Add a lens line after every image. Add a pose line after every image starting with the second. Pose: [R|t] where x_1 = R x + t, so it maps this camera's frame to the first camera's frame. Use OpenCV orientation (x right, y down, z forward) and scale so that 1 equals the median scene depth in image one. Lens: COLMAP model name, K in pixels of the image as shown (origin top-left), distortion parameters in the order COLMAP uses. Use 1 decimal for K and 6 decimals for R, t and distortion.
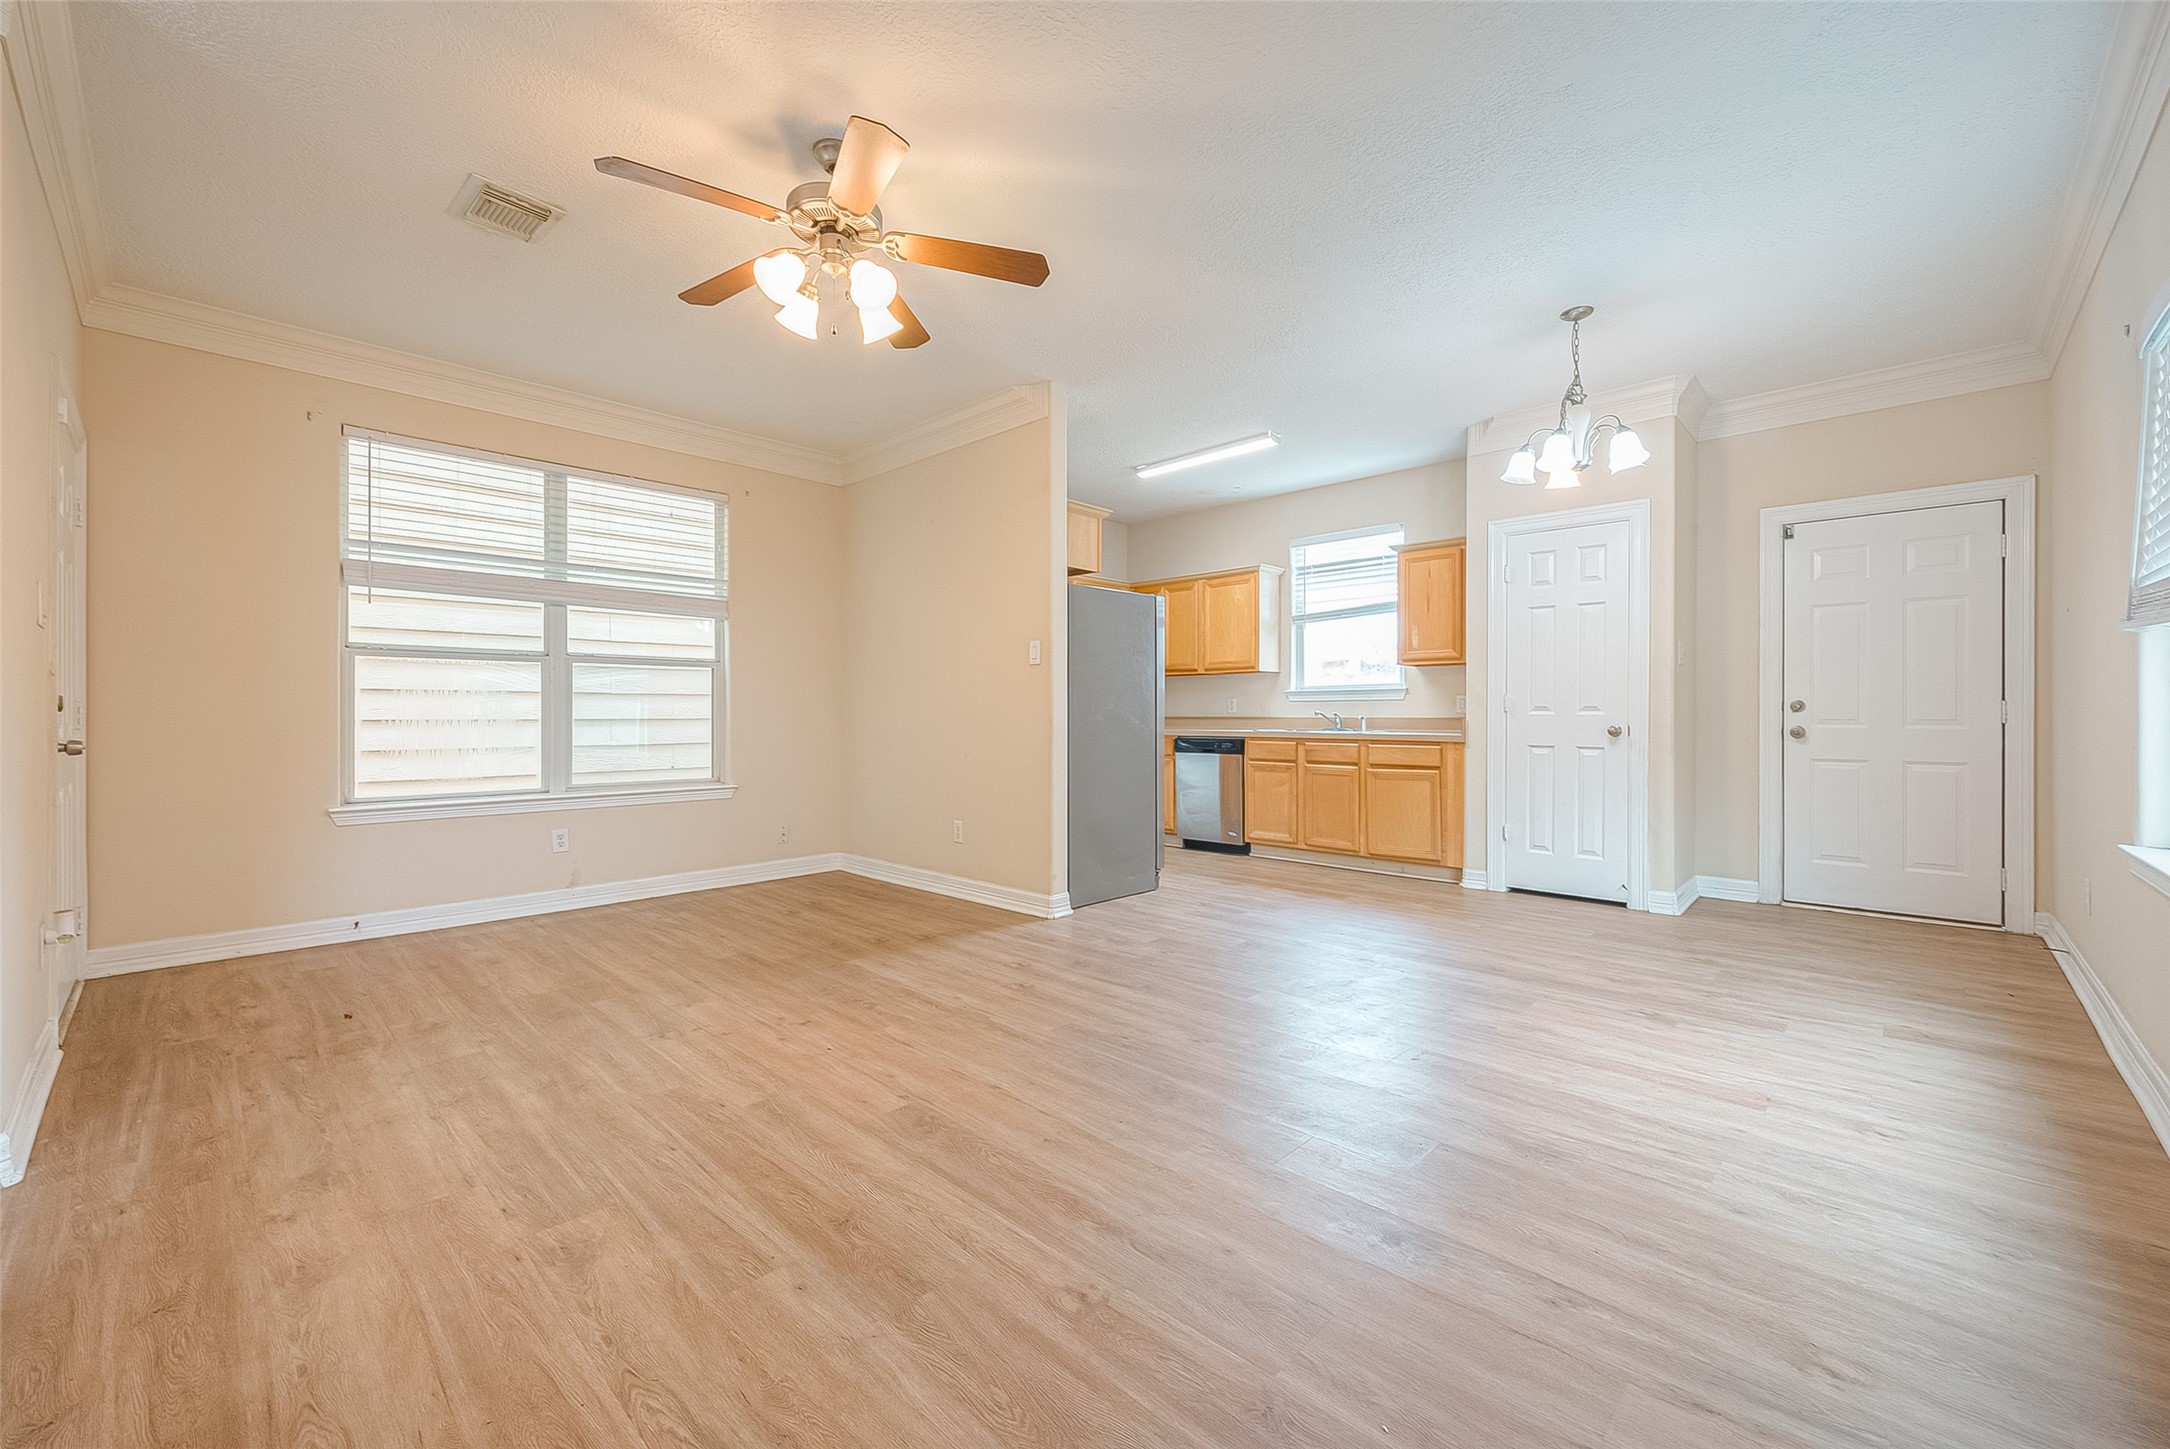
lens RADIAL K [[867.0, 0, 1026.4], [0, 867.0, 712.8], [0, 0, 1]] dist [0.000968, -0.000470]
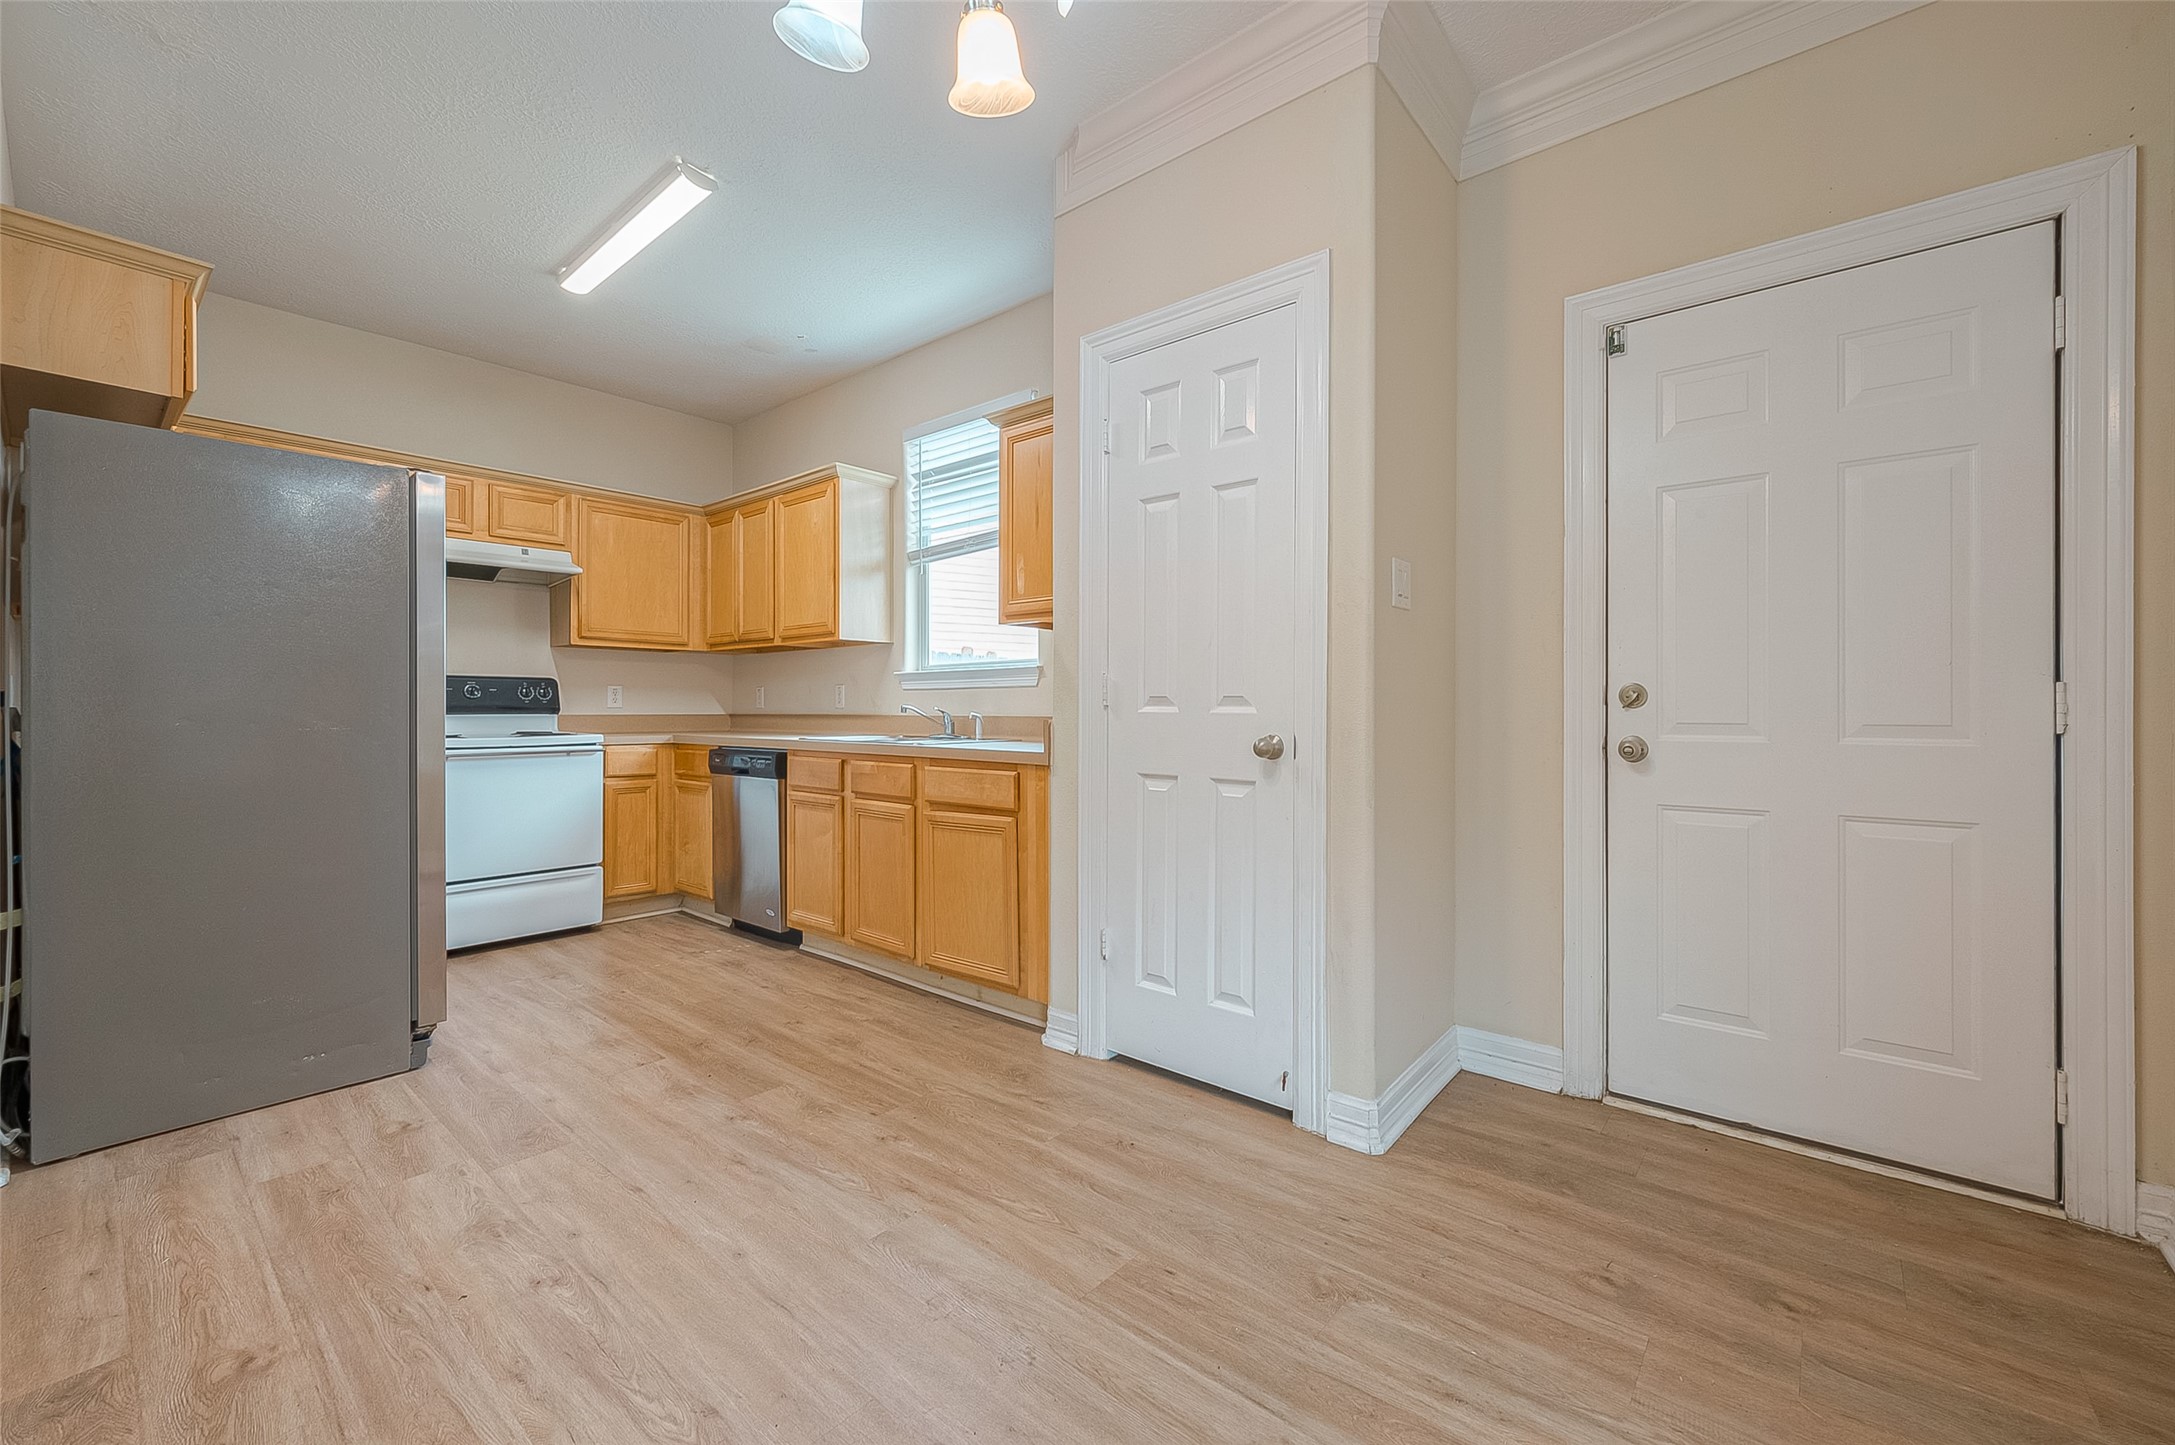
lens RADIAL K [[876.2, 0, 1045.9], [0, 876.2, 706.1], [0, 0, 1]] dist [-0.000209, 0.000190]
pose [[0.997041, 0.000396, 0.076872, 0.553517], [-0.000327, 1.000000, -0.000903, -0.001379], [-0.076873, 0.000875, 0.997041, 0.566326]]
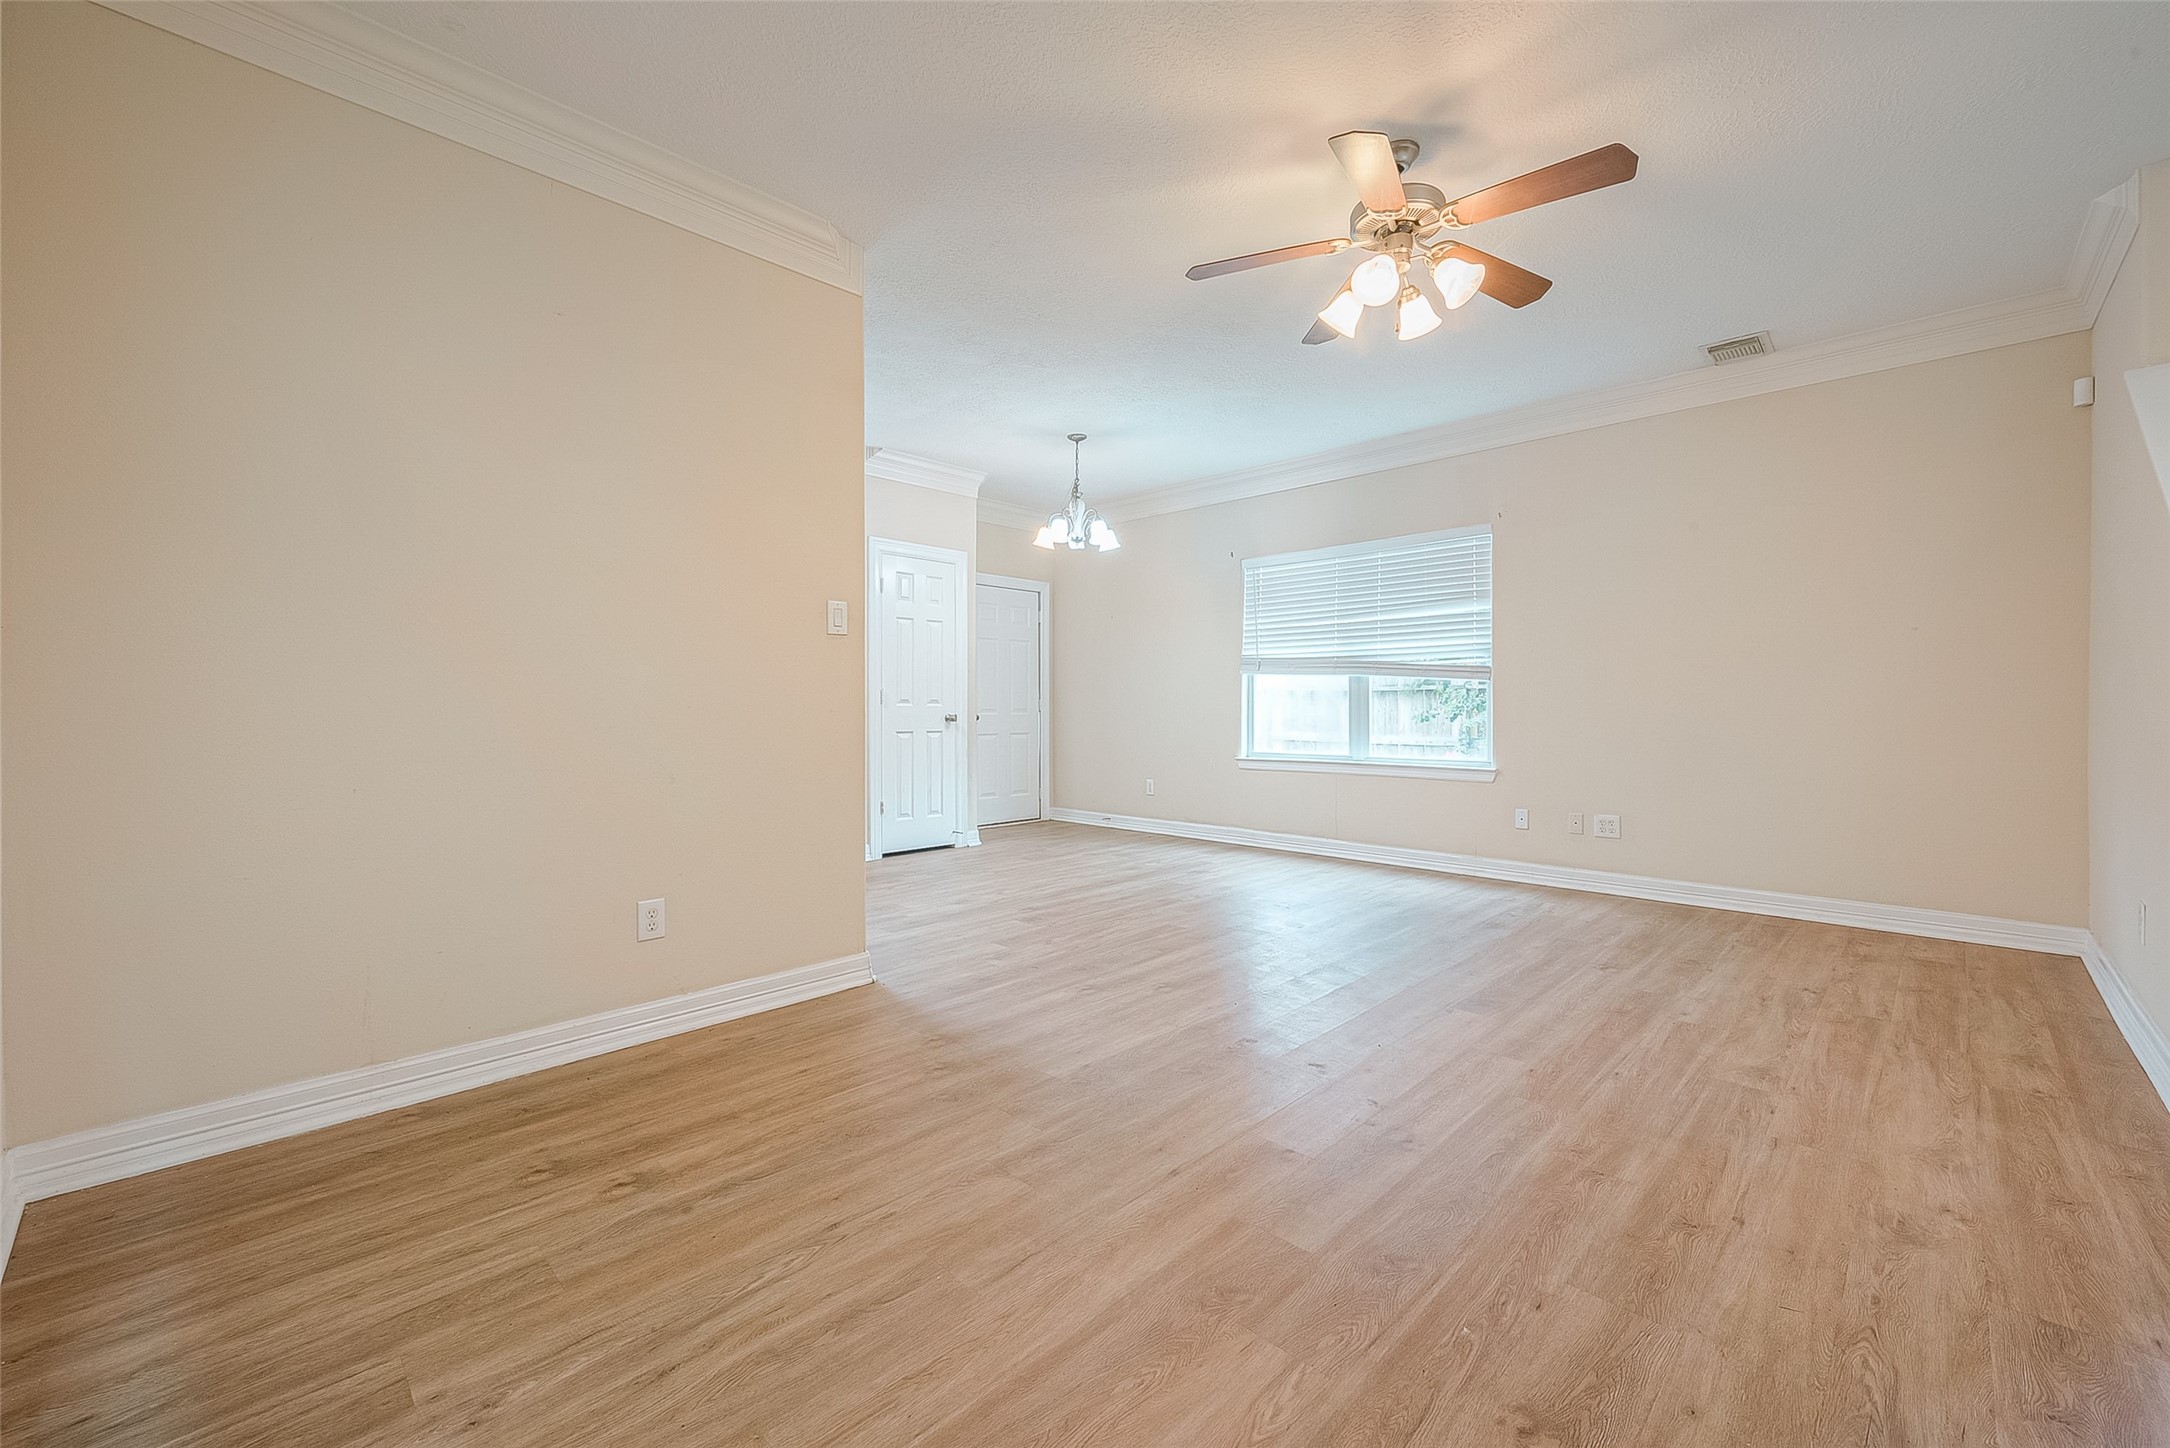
lens RADIAL K [[866.8, 0, 1161.4], [0, 866.8, 708.5], [0, 0, 1]] dist [0.000293, 0.000584]
pose [[-0.068473, -0.003382, 0.997647, -0.737518], [0.000668, 0.999994, 0.003436, 0.001570], [-0.997653, 0.000902, -0.068471, 0.814797]]
